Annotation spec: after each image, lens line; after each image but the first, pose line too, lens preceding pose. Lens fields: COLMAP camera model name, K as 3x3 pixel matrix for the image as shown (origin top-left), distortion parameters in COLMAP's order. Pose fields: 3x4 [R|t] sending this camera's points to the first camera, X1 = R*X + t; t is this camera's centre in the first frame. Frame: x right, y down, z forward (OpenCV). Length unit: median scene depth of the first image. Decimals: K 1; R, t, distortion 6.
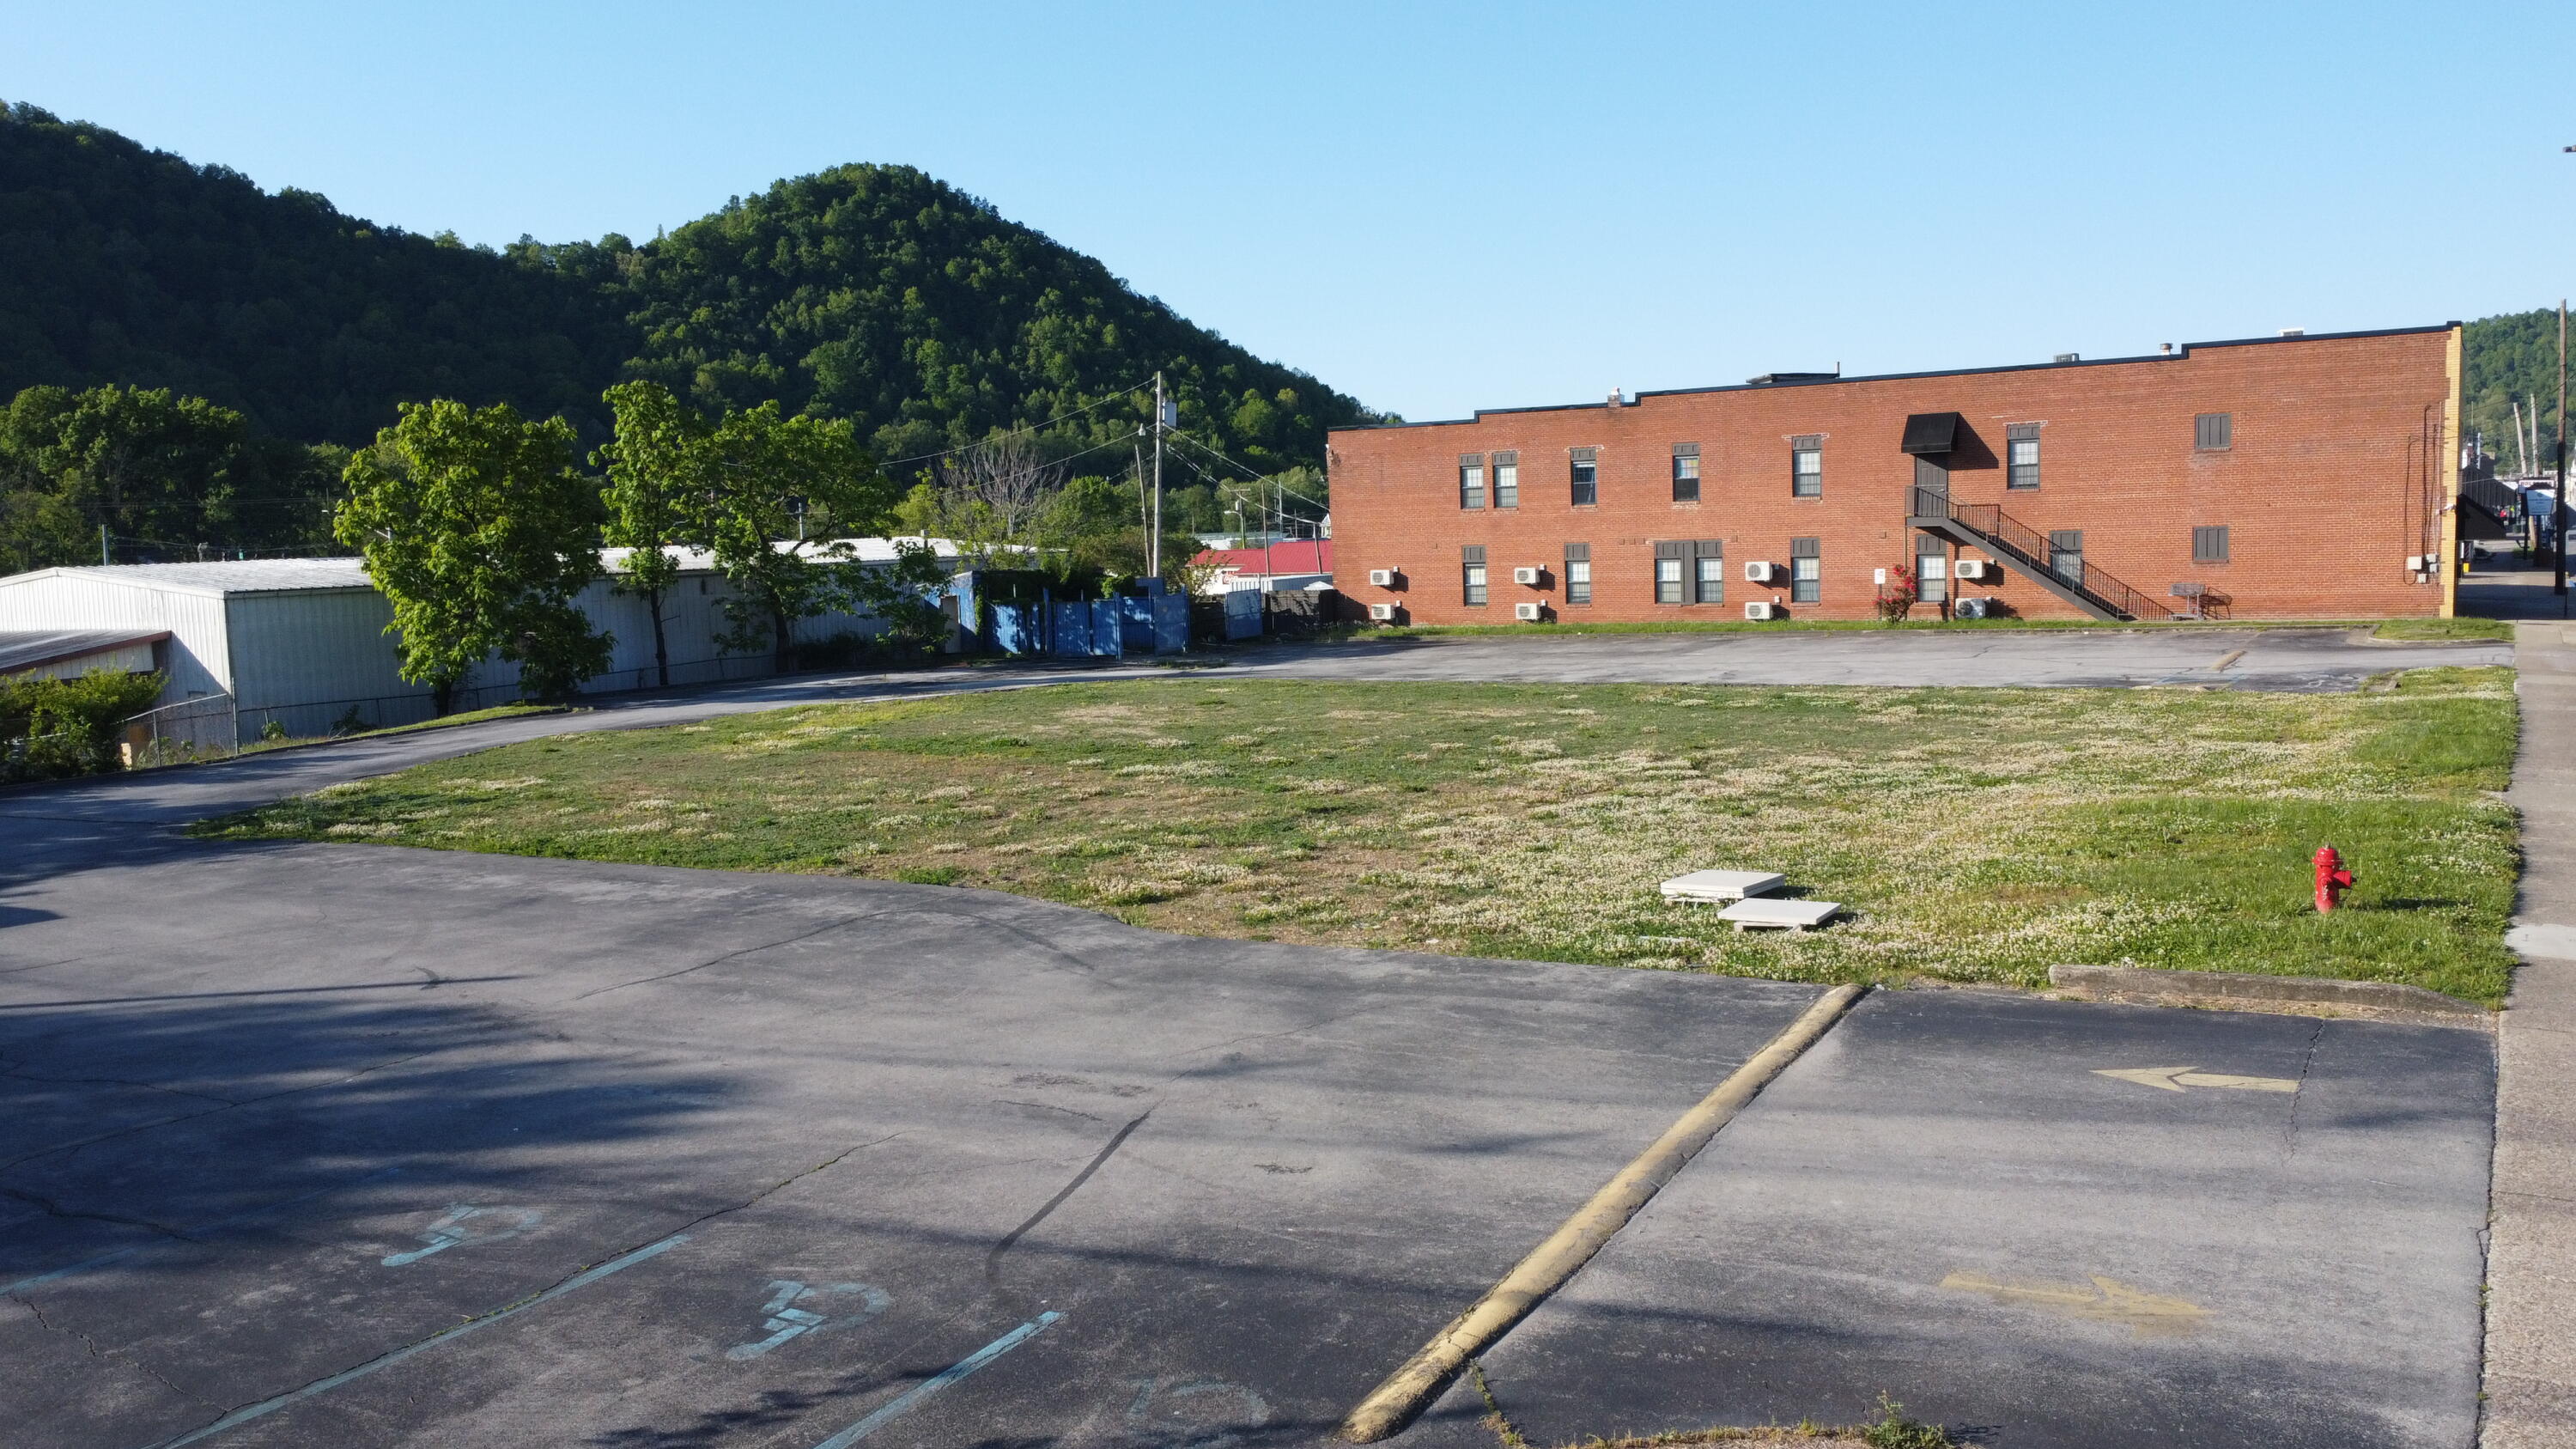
lens RADIAL K [[1925.5, 0, 1297.0], [0, 1925.5, 718.6], [0, 0, 1]] dist [-0.001785, 0.001877]
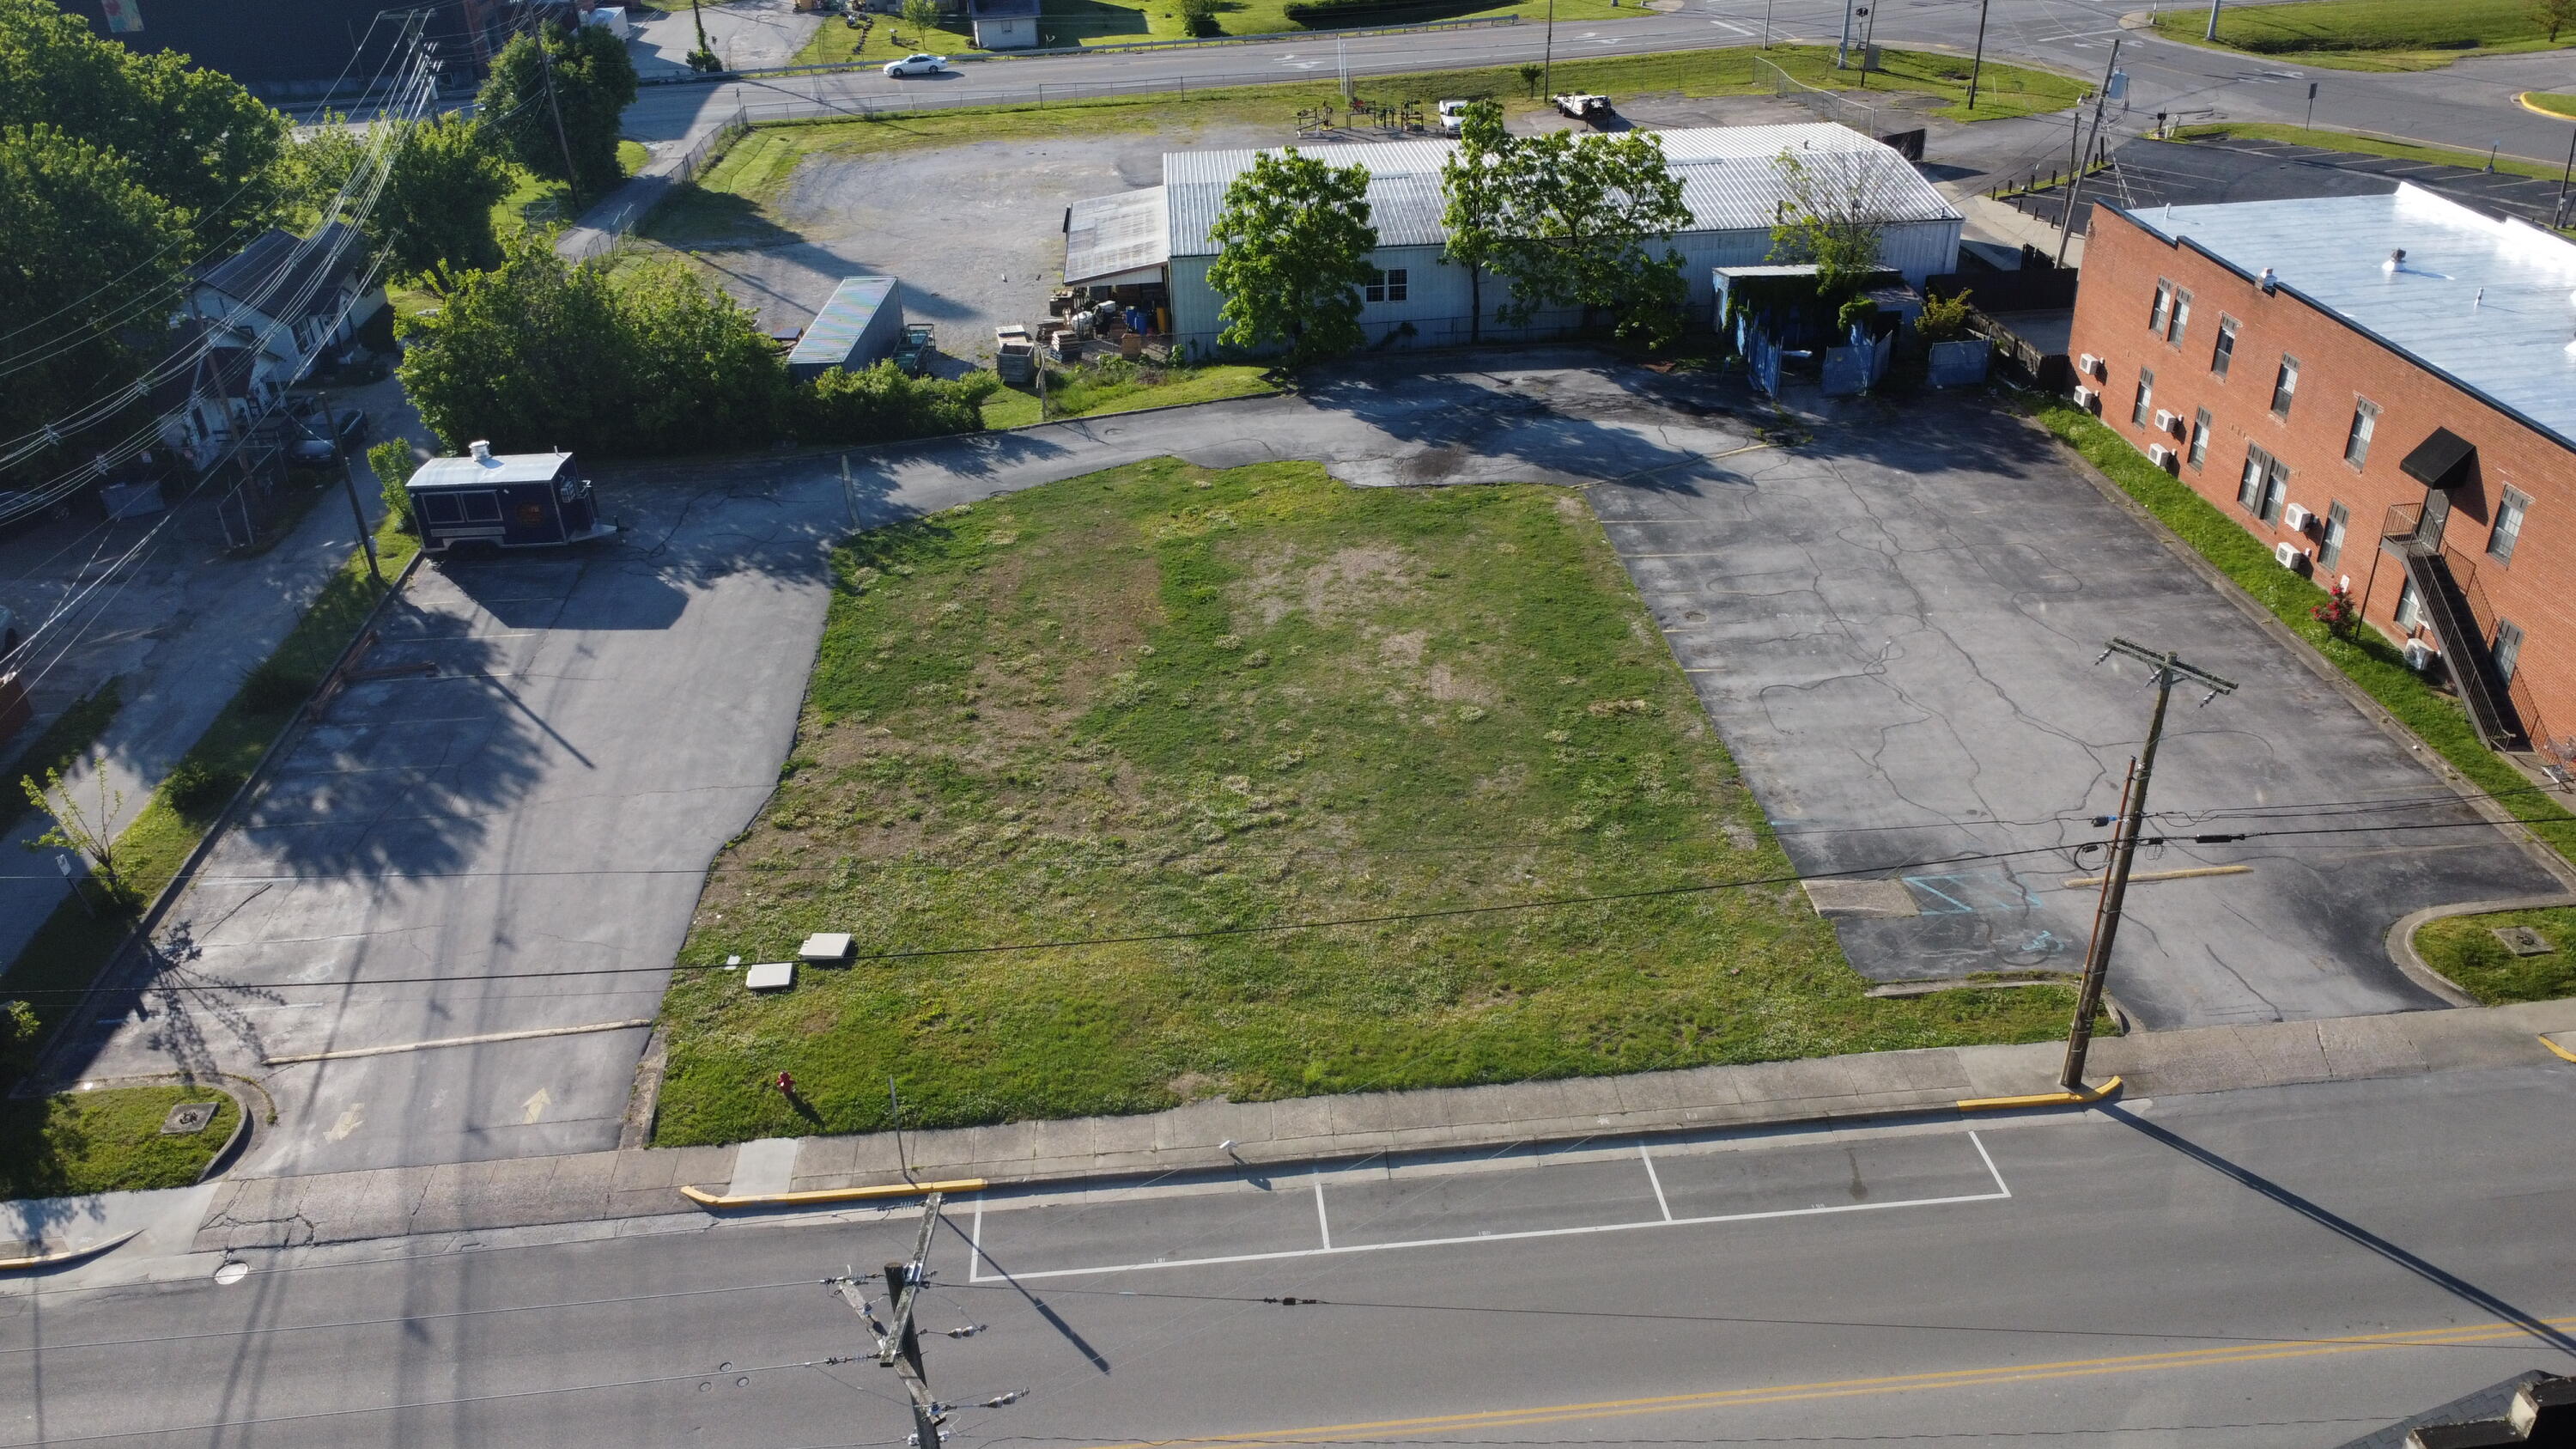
lens RADIAL K [[1932.3, 0, 1294.1], [0, 1932.3, 719.5], [0, 0, 1]] dist [0.000544, -0.005799]
pose [[0.605734, 0.410079, -0.681852, 0.649545], [-0.071761, 0.881620, 0.466473, -0.408623], [0.792425, -0.233628, 0.563454, 0.062107]]
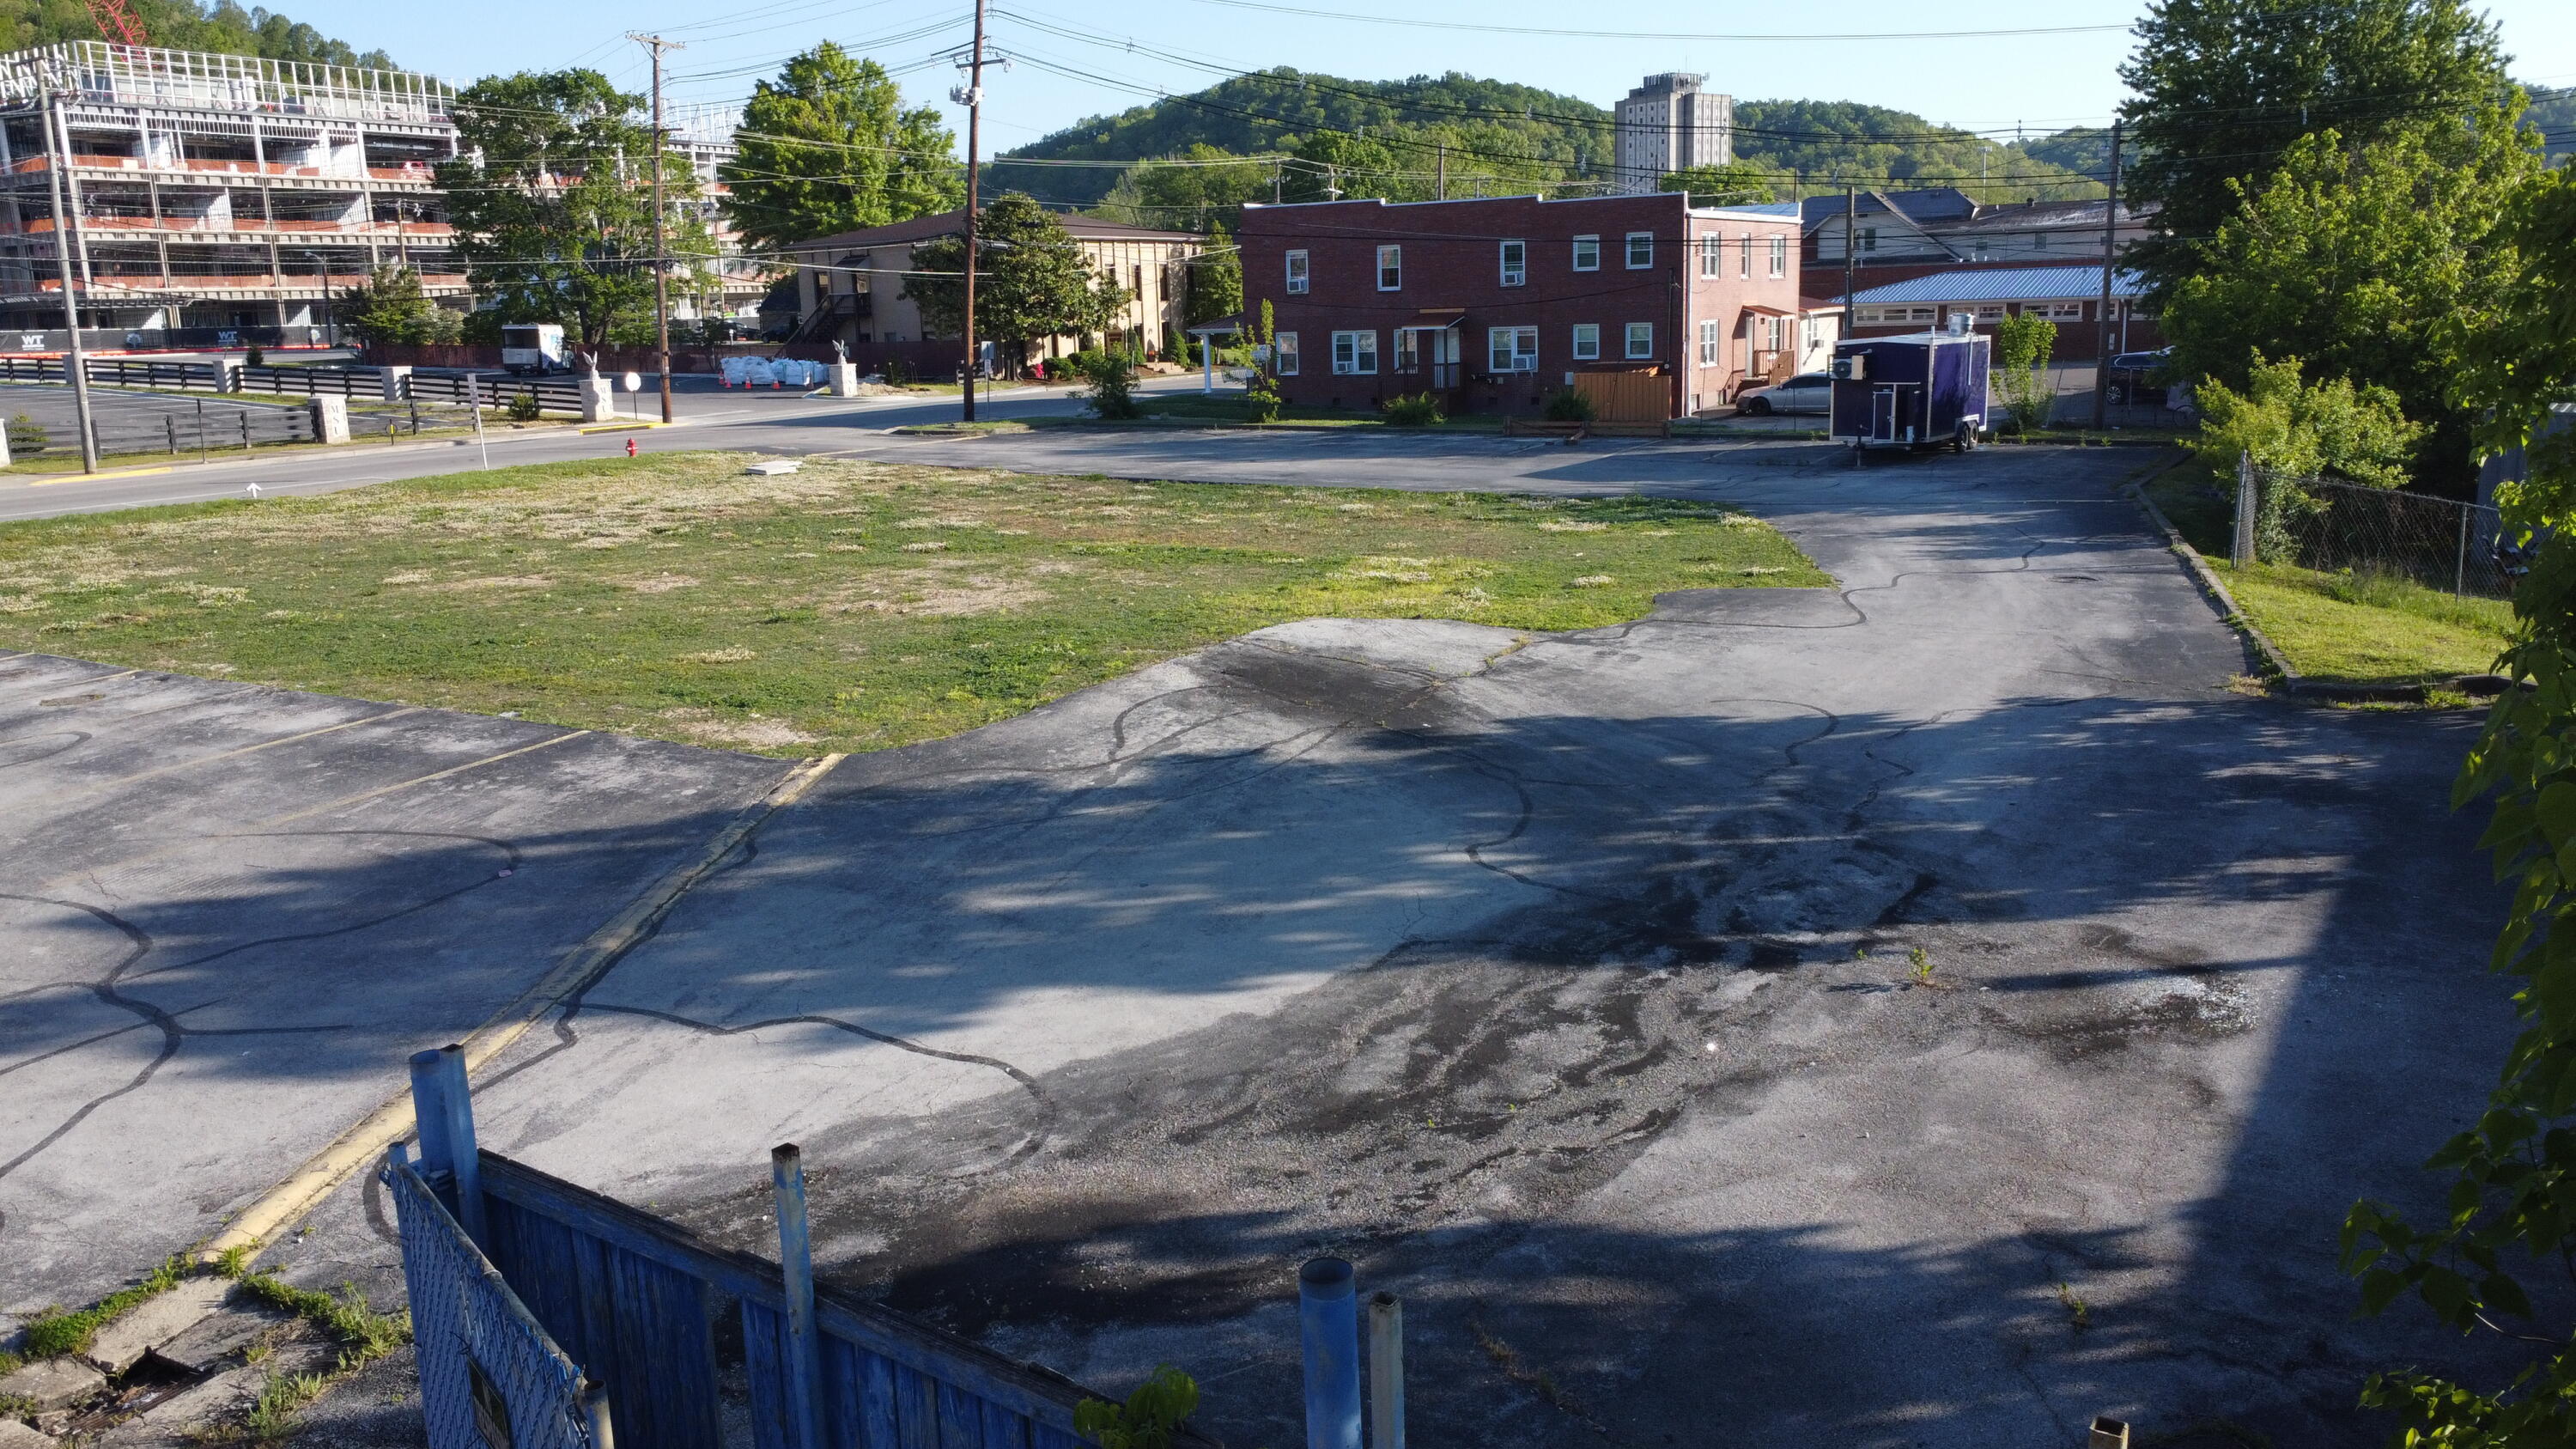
lens RADIAL K [[1931.1, 0, 1297.5], [0, 1931.1, 714.9], [0, 0, 1]] dist [0.003851, -0.009617]
pose [[-0.997704, 0.067357, -0.006996, -0.140231], [0.061980, 0.949871, 0.306435, -0.111253], [0.027286, 0.305298, -0.951866, 1.137030]]
